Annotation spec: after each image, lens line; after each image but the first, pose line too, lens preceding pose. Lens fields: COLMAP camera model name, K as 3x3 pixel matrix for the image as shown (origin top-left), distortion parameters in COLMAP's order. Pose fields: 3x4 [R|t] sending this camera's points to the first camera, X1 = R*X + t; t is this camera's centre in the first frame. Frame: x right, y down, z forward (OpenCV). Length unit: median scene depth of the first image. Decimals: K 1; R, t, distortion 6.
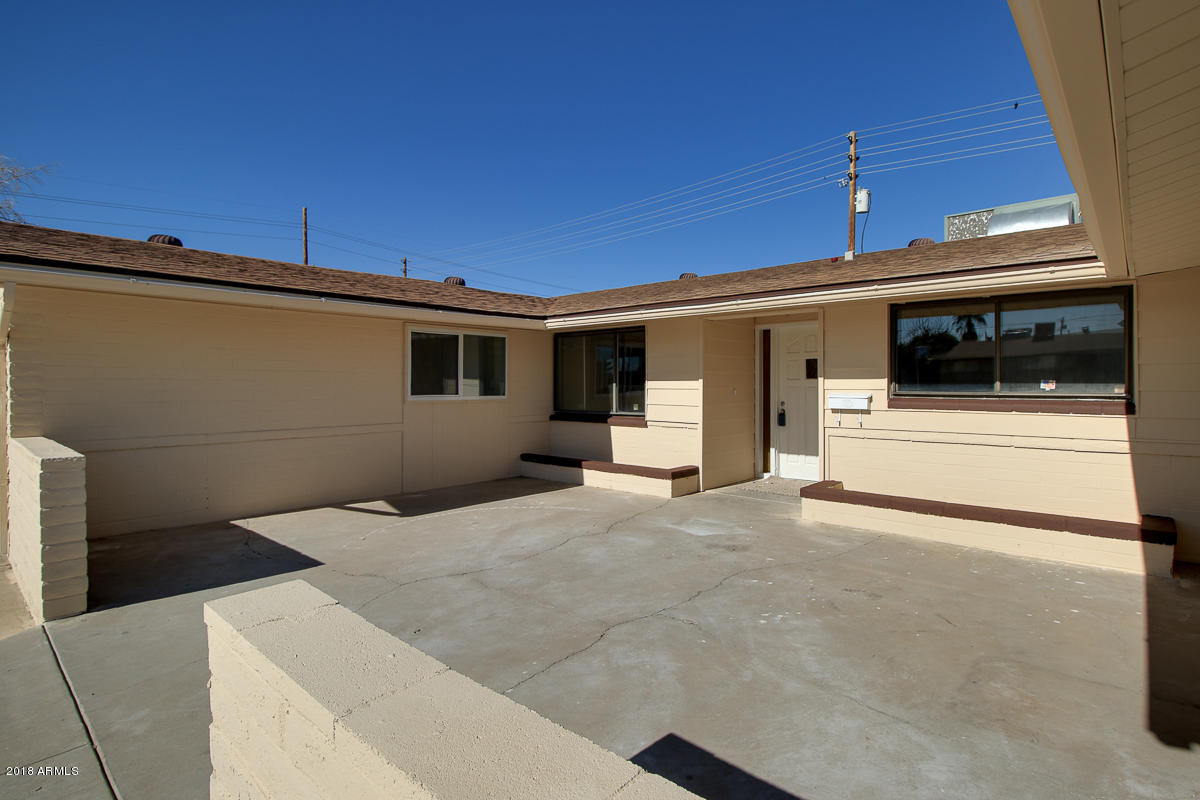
lens RADIAL K [[593.3, 0, 612.4], [0, 593.3, 390.2], [0, 0, 1]] dist [-0.006305, -0.001221]
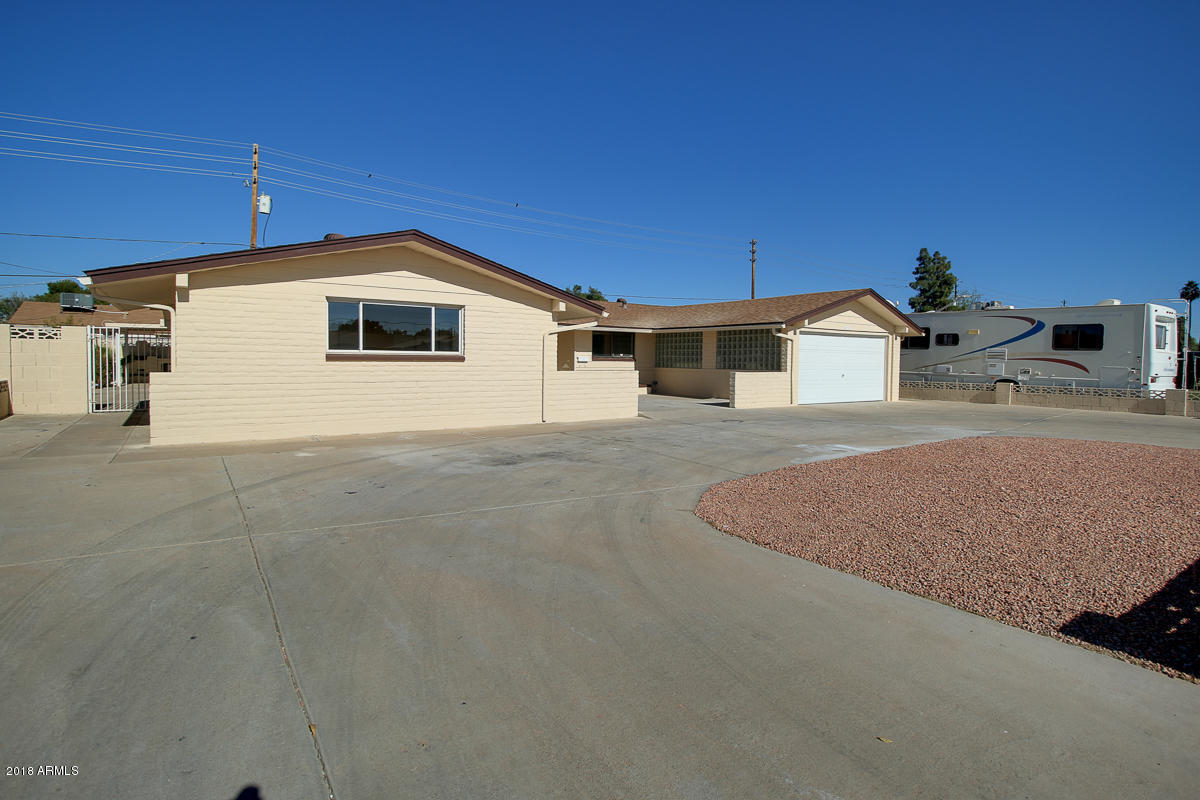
lens RADIAL K [[593.3, 0, 584.1], [0, 593.3, 376.5], [0, 0, 1]] dist [-0.006305, -0.001221]
pose [[0.237957, -0.025651, 0.970937, -2.265993], [-0.002136, 0.999635, 0.026933, 0.022321], [-0.971273, -0.008483, 0.237815, 0.192721]]
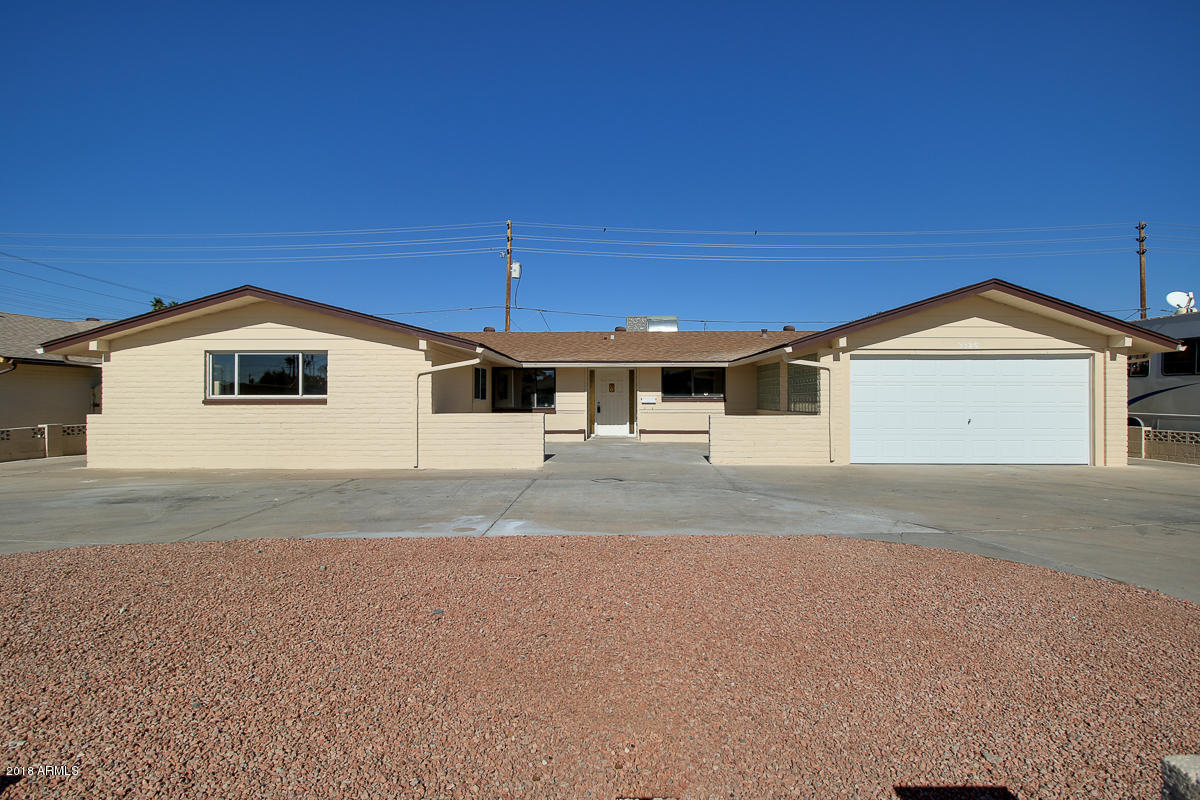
lens RADIAL K [[593.3, 0, 601.9], [0, 593.3, 401.7], [0, 0, 1]] dist [-0.006305, -0.001221]
pose [[0.751615, -0.003419, 0.659593, -1.351108], [0.007600, 0.999965, -0.003477, 0.029085], [-0.659559, 0.007627, 0.751615, -0.804328]]
